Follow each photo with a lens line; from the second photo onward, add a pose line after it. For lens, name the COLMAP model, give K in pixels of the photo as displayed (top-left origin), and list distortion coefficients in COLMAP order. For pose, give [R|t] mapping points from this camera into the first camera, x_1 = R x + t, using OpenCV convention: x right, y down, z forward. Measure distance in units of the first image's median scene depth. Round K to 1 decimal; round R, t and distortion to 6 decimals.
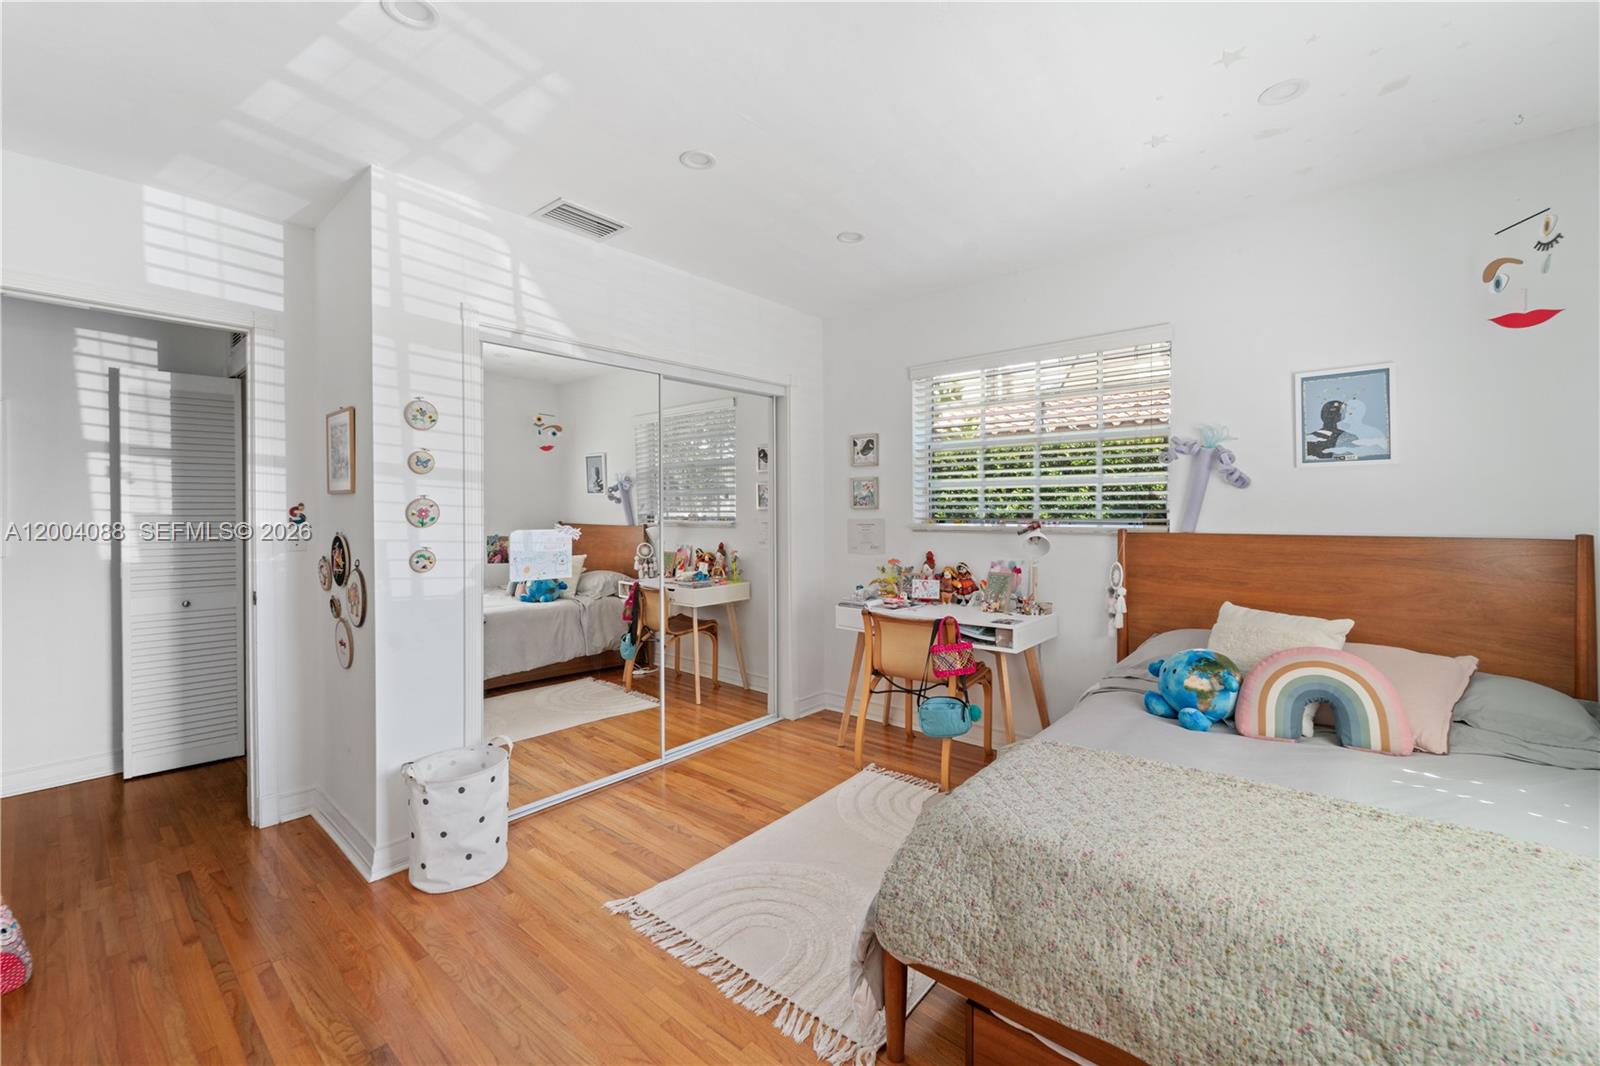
lens RADIAL K [[663.0, 0, 792.7], [0, 663.0, 513.2], [0, 0, 1]] dist [-0.001514, -0.000797]
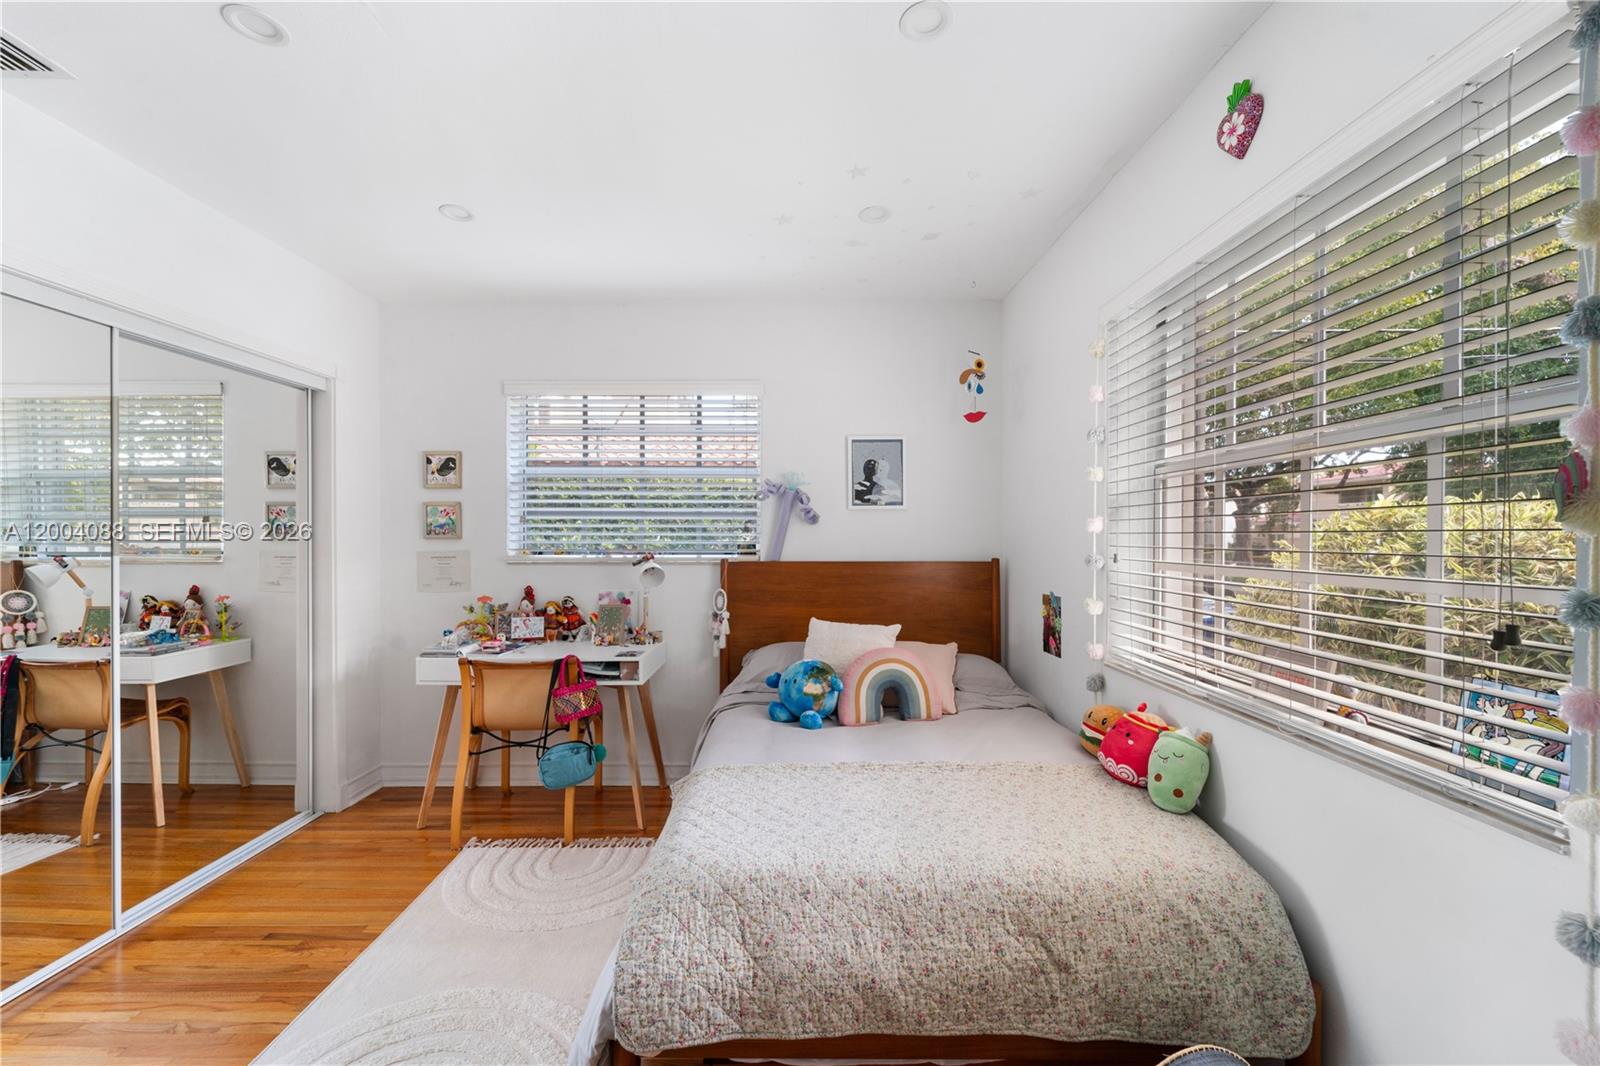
lens RADIAL K [[644.5, 0, 795.6], [0, 644.5, 540.5], [0, 0, 1]] dist [-0.000437, -0.000462]
pose [[0.753465, 0.003298, 0.657480, -0.123312], [-0.001457, 0.999993, -0.003346, -0.003053], [-0.657486, 0.001563, 0.753465, 0.110074]]
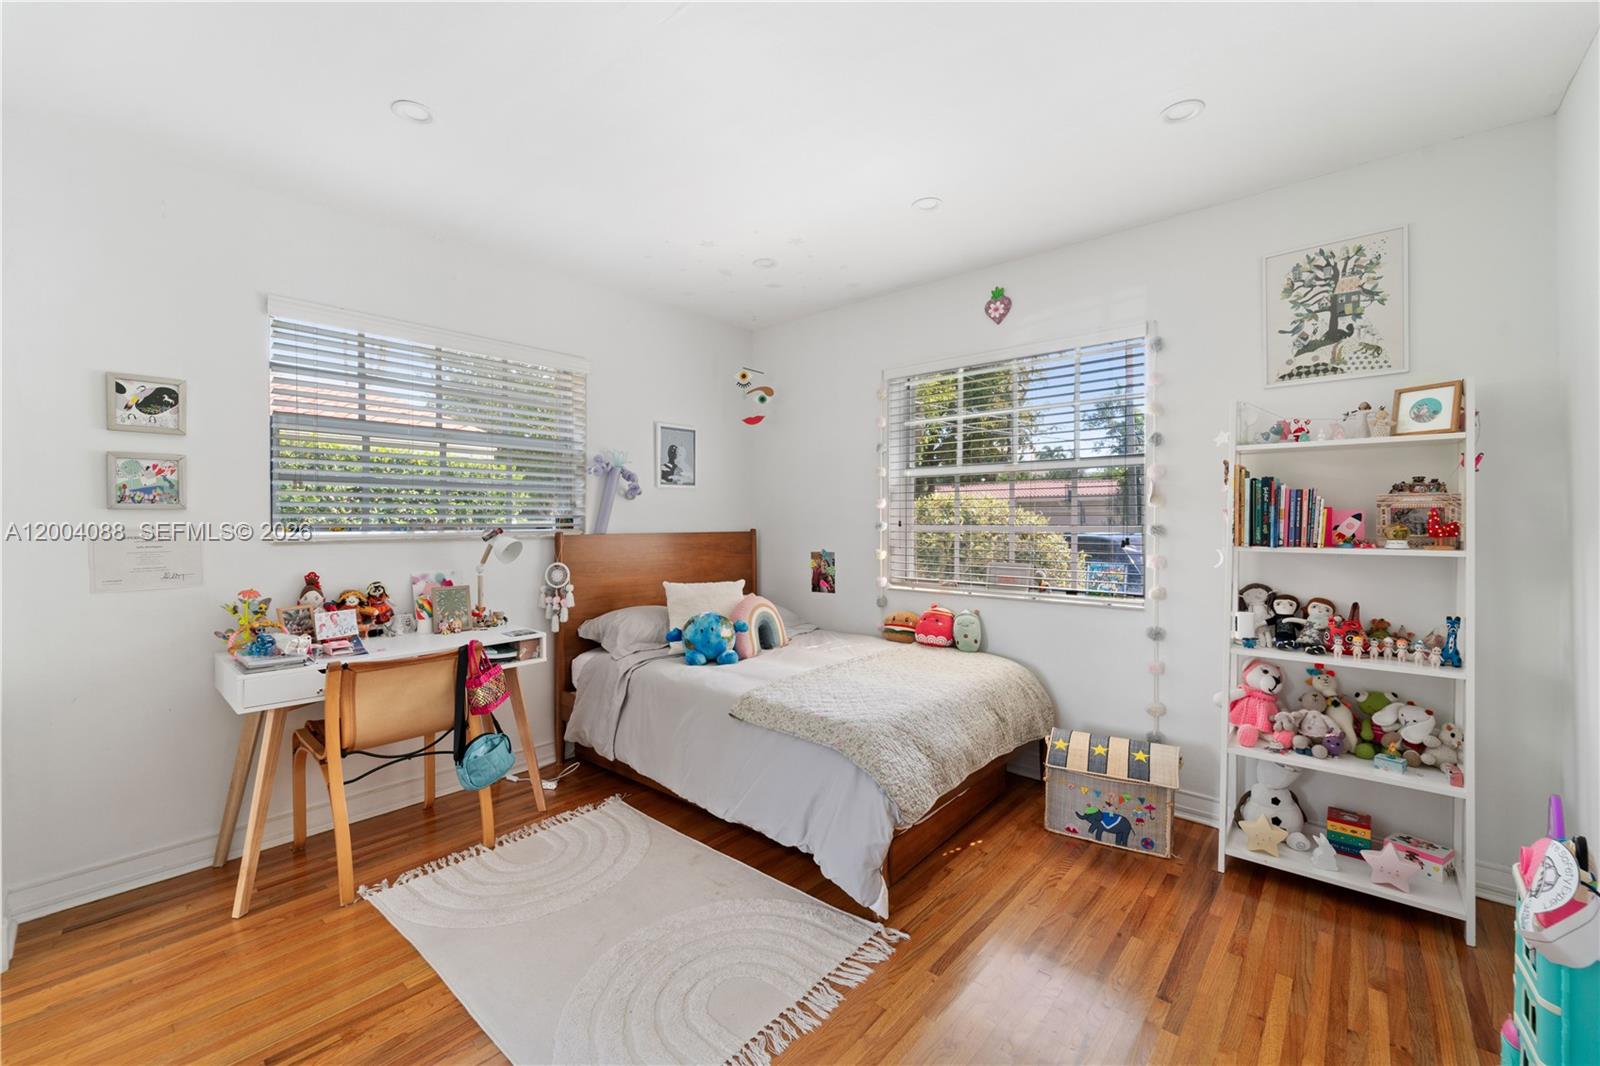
lens RADIAL K [[648.3, 0, 817.1], [0, 648.3, 526.7], [0, 0, 1]] dist [0.000143, -0.000031]
pose [[-0.008820, -0.002434, 0.999958, -0.589654], [0.009000, 0.999956, 0.002513, 0.015694], [-0.999921, 0.009022, -0.008798, 0.586349]]
